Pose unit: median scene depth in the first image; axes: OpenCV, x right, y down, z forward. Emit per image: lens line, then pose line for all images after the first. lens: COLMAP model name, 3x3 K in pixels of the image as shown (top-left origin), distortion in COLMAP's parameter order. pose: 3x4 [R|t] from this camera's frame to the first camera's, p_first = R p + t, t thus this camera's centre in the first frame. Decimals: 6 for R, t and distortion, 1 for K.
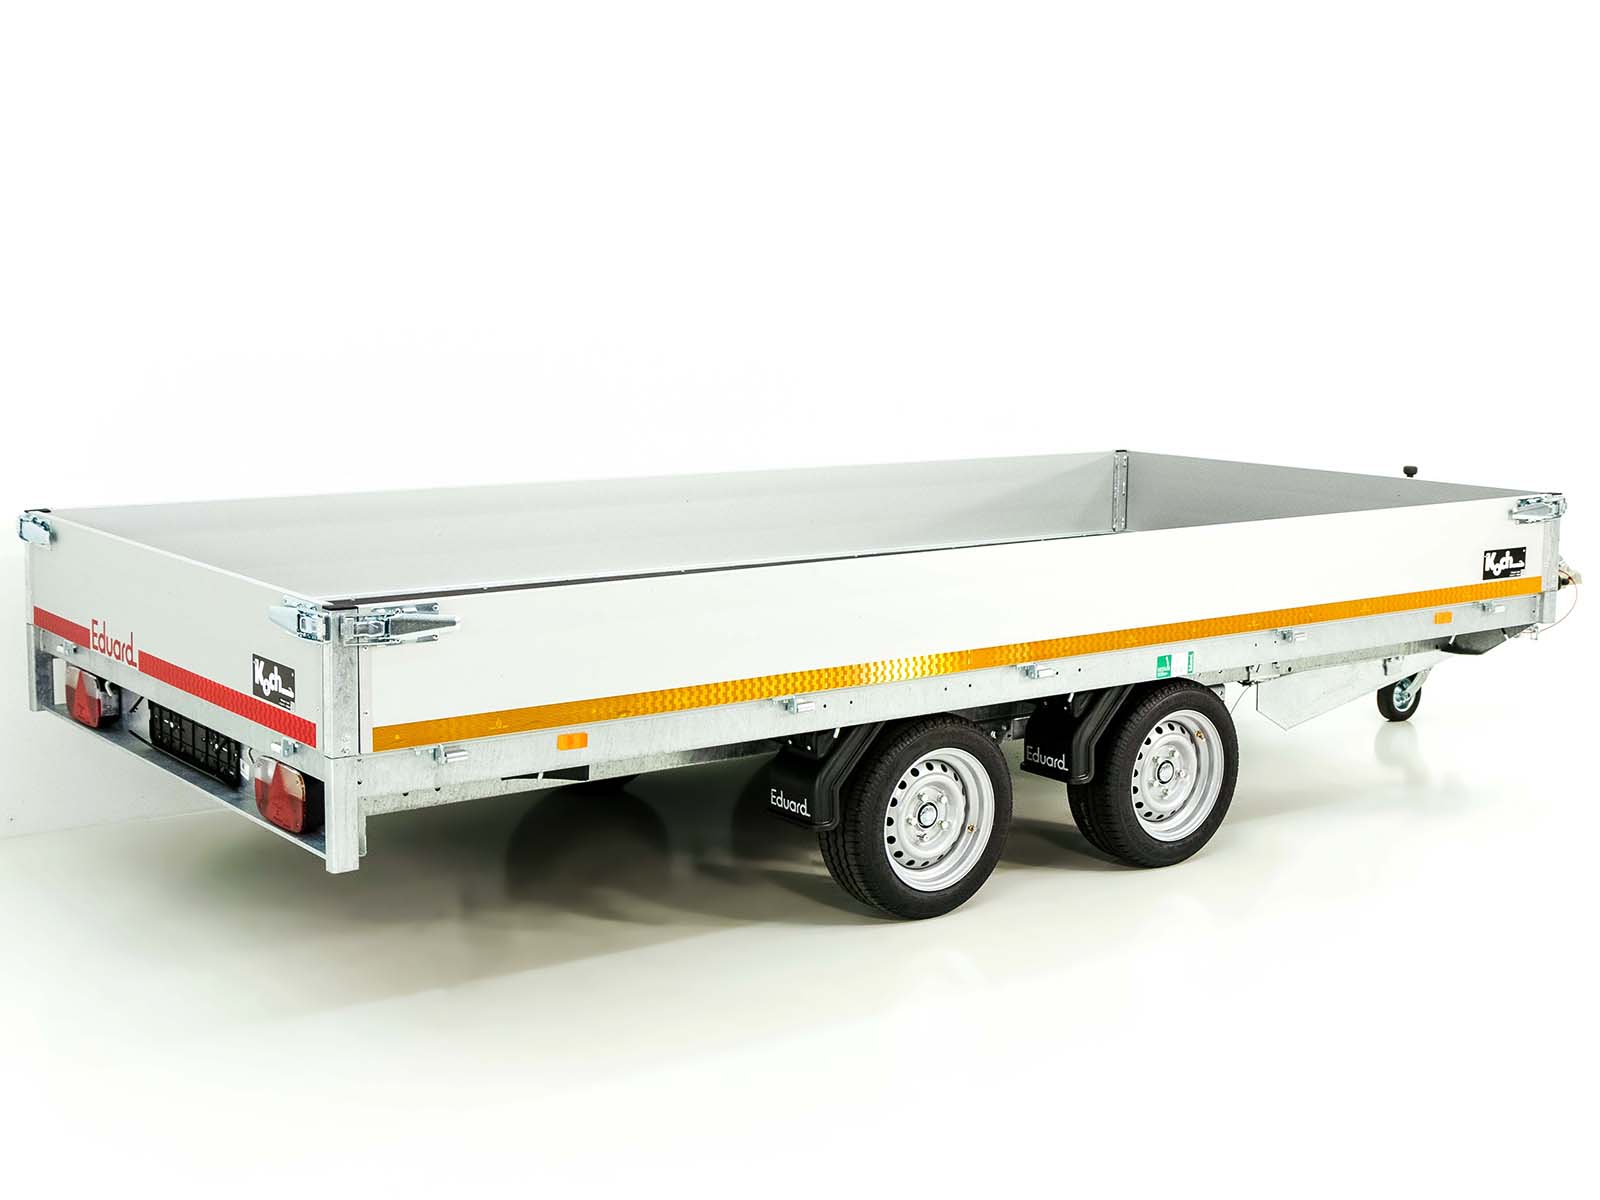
lens RADIAL K [[2129.2, 0, 811.4], [0, 2129.2, 593.1], [0, 0, 1]] dist [-0.004454, 0.000000]
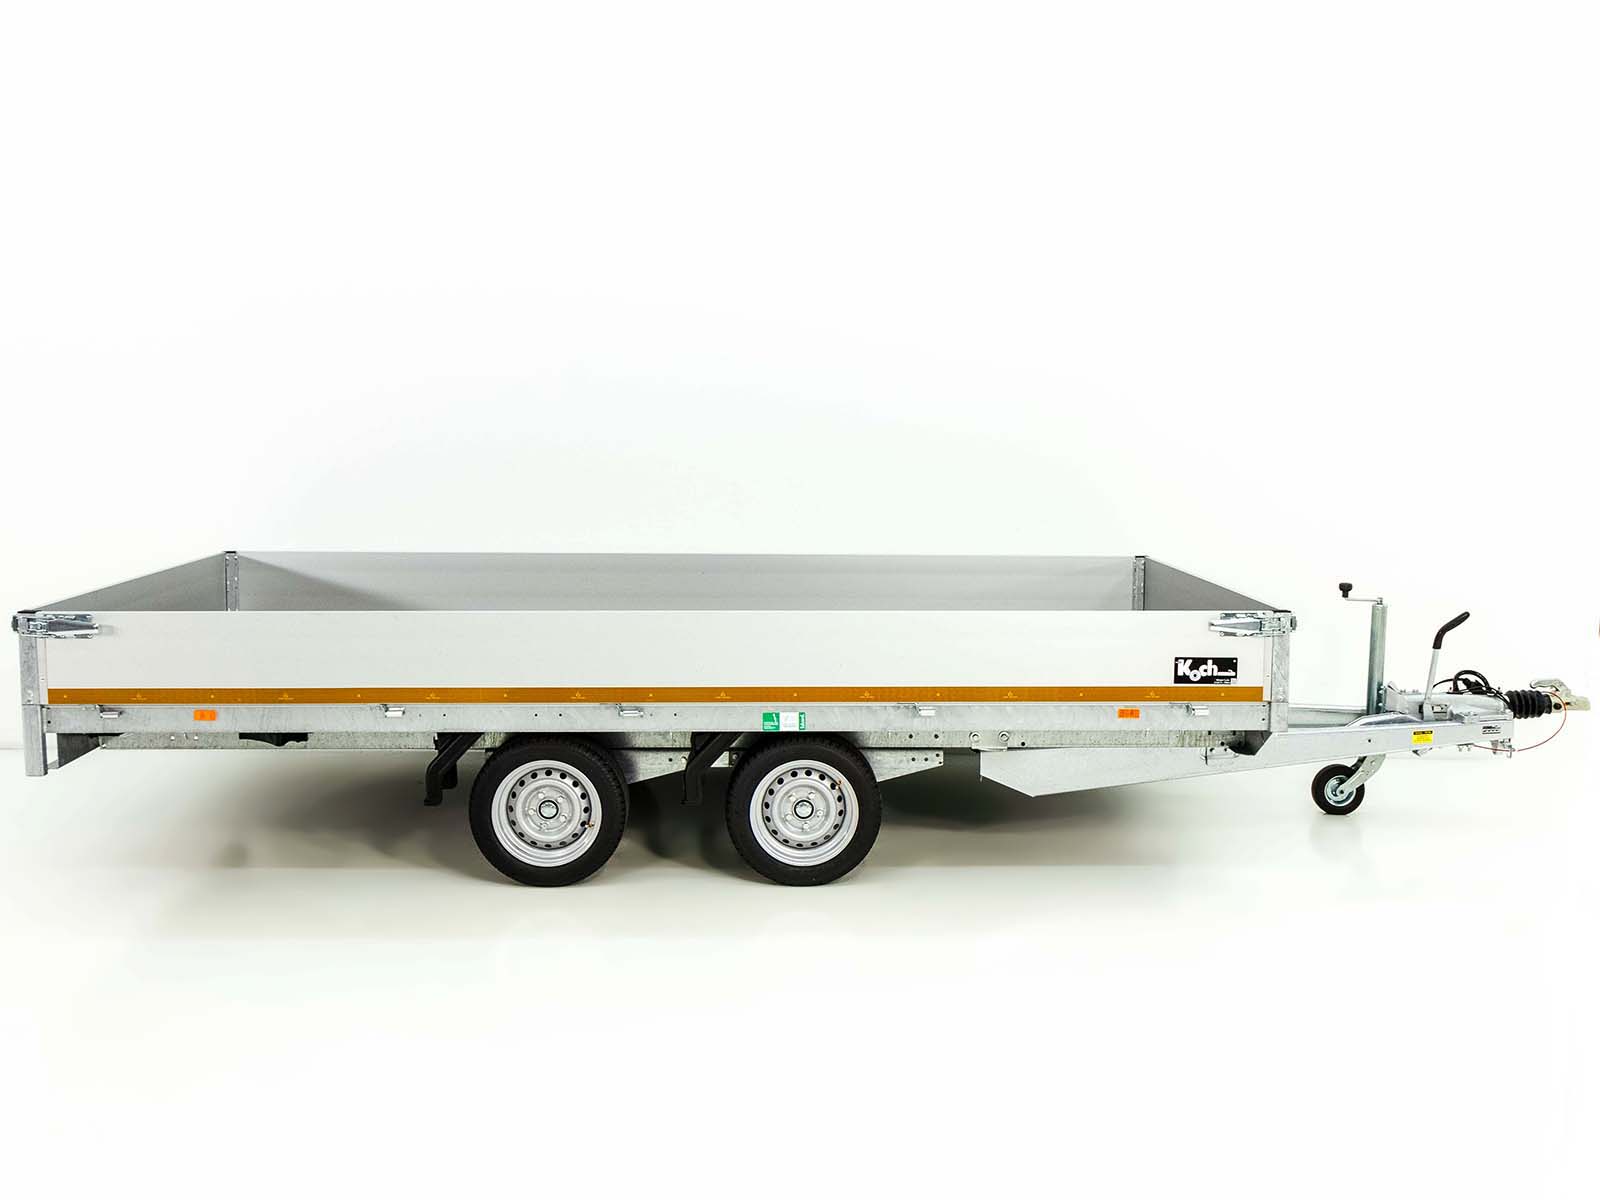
lens RADIAL K [[1469.8, 0, 805.4], [0, 1469.8, 591.8], [0, 0, 1]] dist [0.007677, -0.004048]
pose [[0.833197, 0.065751, -0.549053, 0.574810], [-0.083963, 0.996436, -0.008089, -0.031424], [0.546564, 0.052840, 0.835749, 0.261421]]
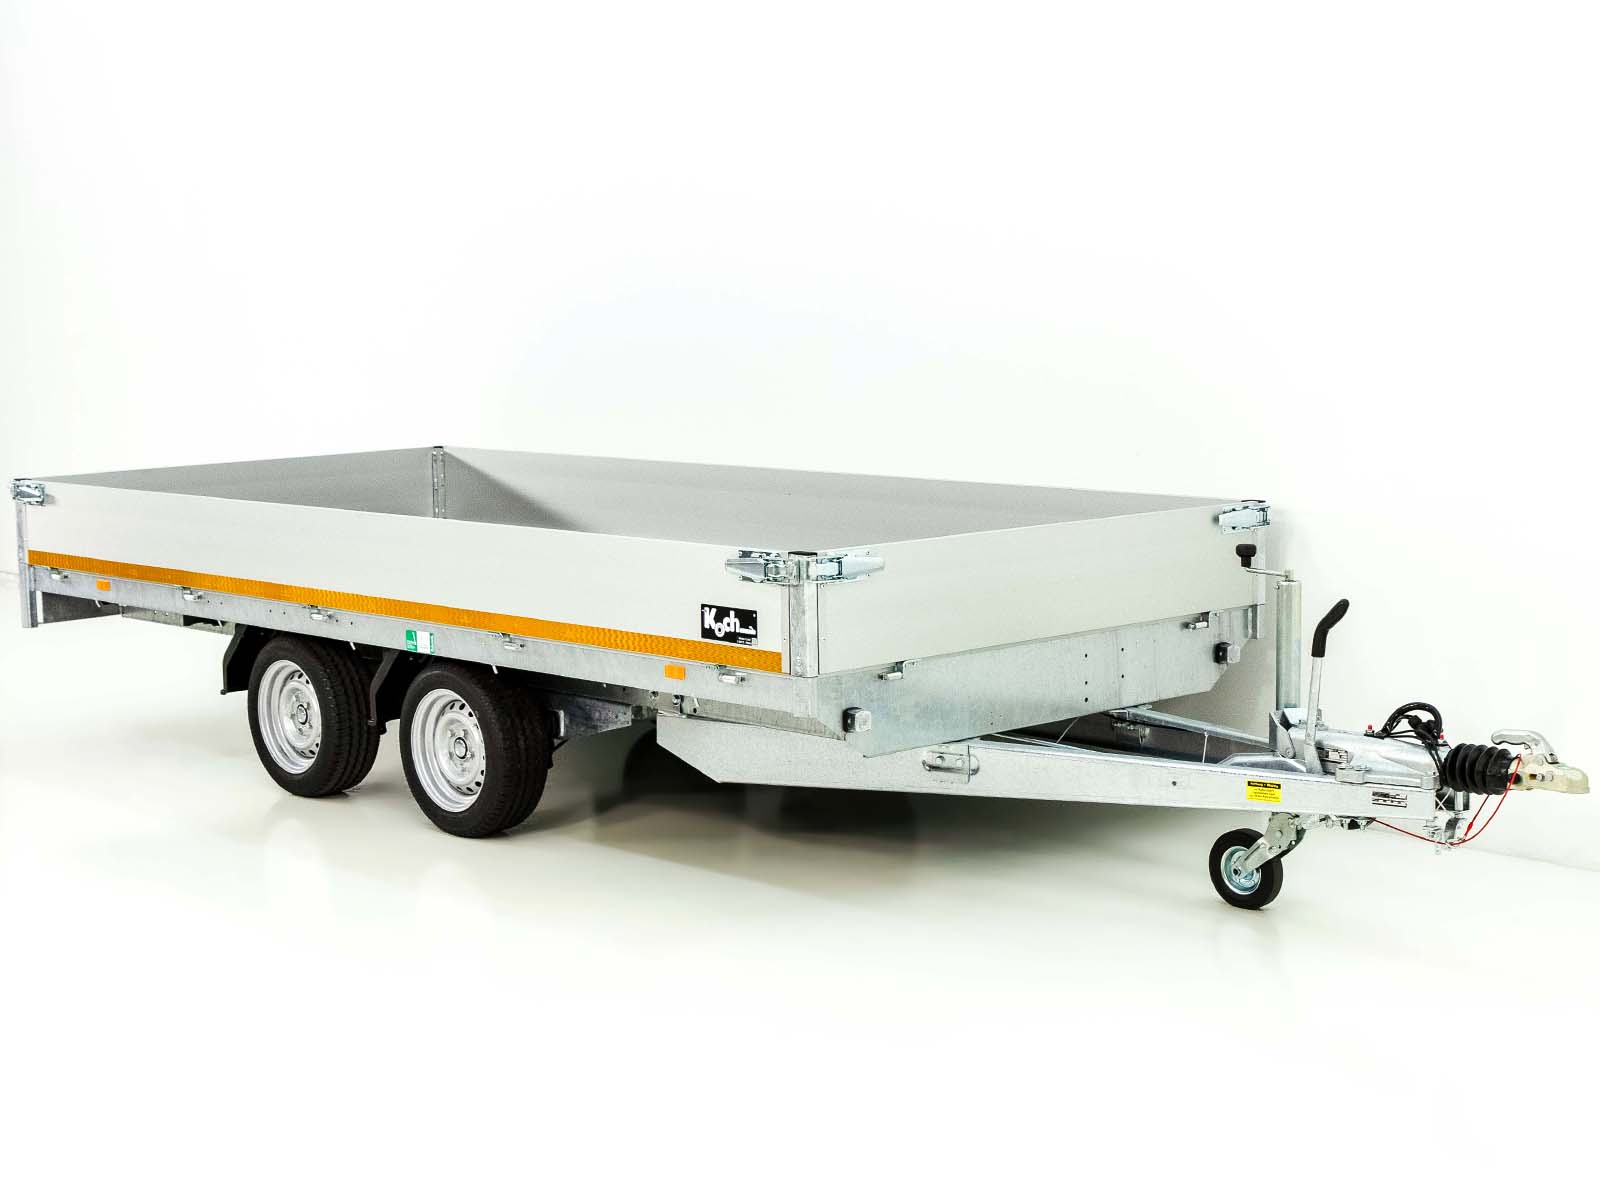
lens RADIAL K [[2442.7, 0, 854.1], [0, 2442.7, 547.7], [0, 0, 1]] dist [0.039482, 0.000000]
pose [[0.140914, 0.091777, -0.985759, 1.293025], [-0.131814, 0.988568, 0.073196, -0.122189], [0.981208, 0.119622, 0.151401, 0.914538]]
